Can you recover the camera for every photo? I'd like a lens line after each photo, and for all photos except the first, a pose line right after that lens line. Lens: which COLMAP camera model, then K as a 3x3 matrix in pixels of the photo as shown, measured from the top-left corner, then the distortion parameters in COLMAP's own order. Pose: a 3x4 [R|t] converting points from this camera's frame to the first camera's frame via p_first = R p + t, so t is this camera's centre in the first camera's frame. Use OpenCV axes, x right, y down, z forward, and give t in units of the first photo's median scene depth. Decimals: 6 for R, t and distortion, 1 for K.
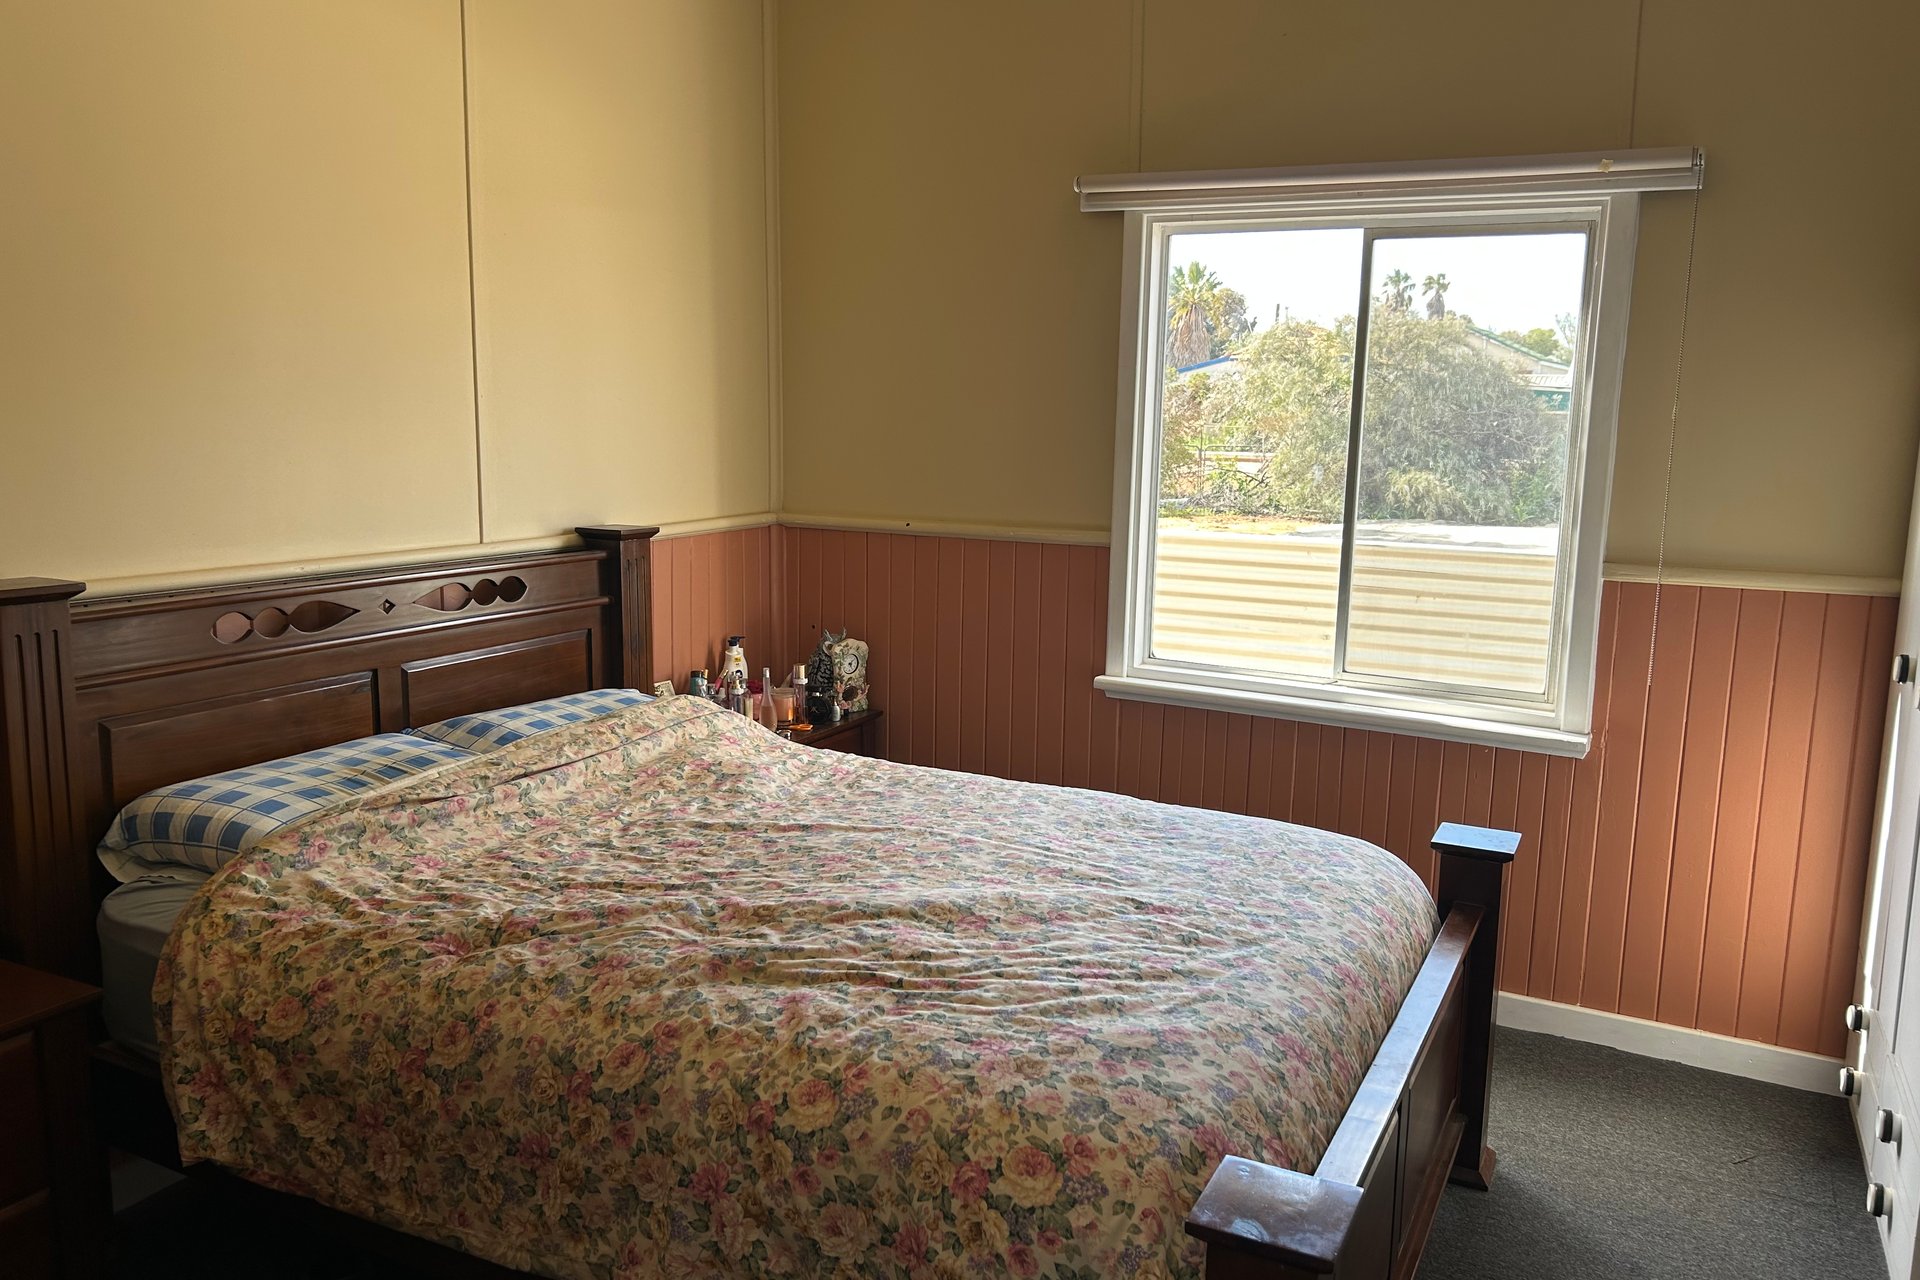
lens RADIAL K [[1444.7, 0, 961.3], [0, 1444.7, 642.3], [0, 0, 1]] dist [0.035836, -0.036516]
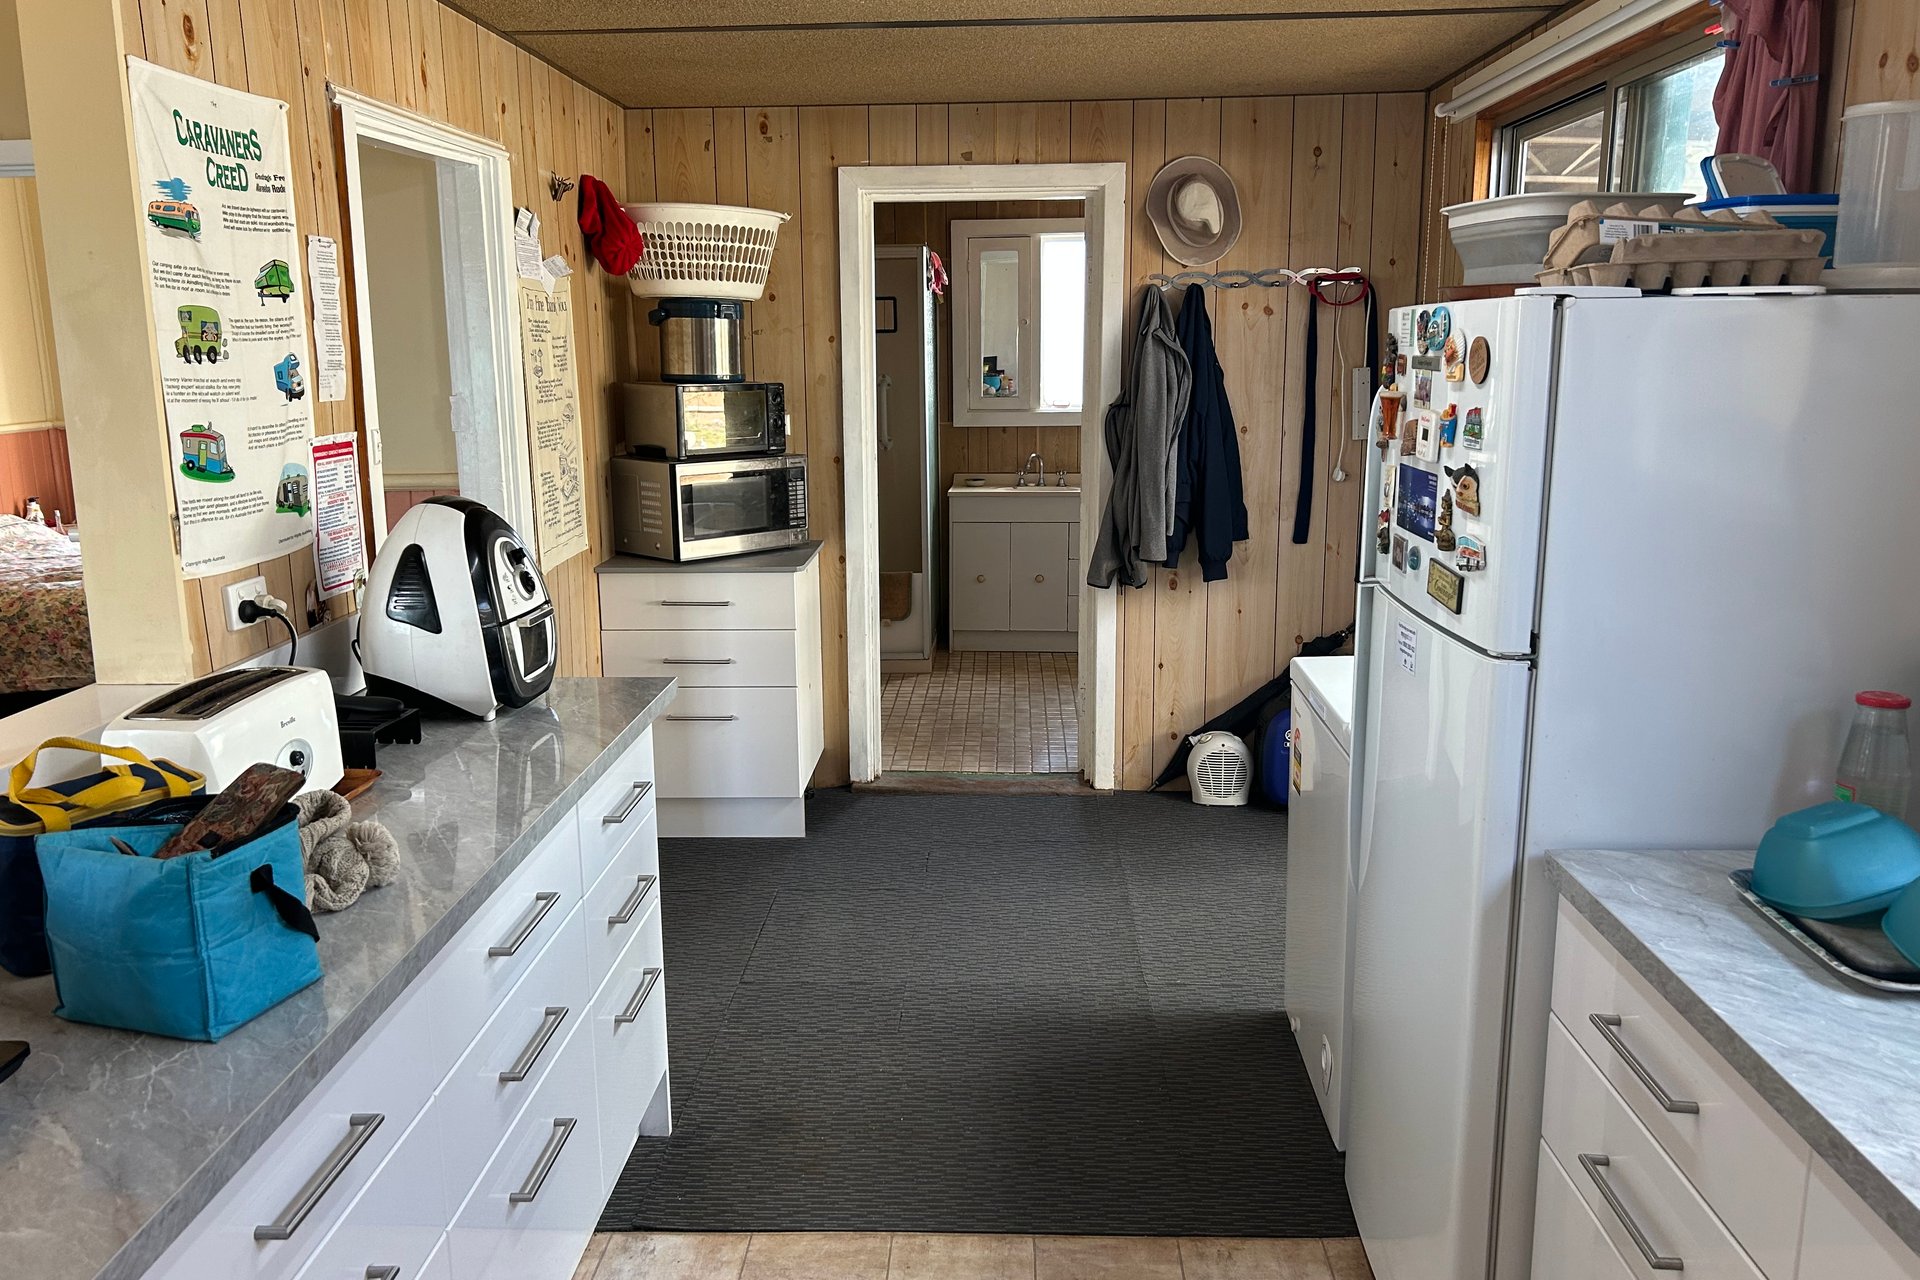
lens RADIAL K [[1444.7, 0, 962.2], [0, 1444.7, 639.7], [0, 0, 1]] dist [0.035836, -0.036516]
pose [[0.907583, -0.105200, 0.406479, 0.234562], [0.091871, 0.994400, 0.052232, 0.348687], [-0.409697, -0.010061, 0.912166, -1.970876]]
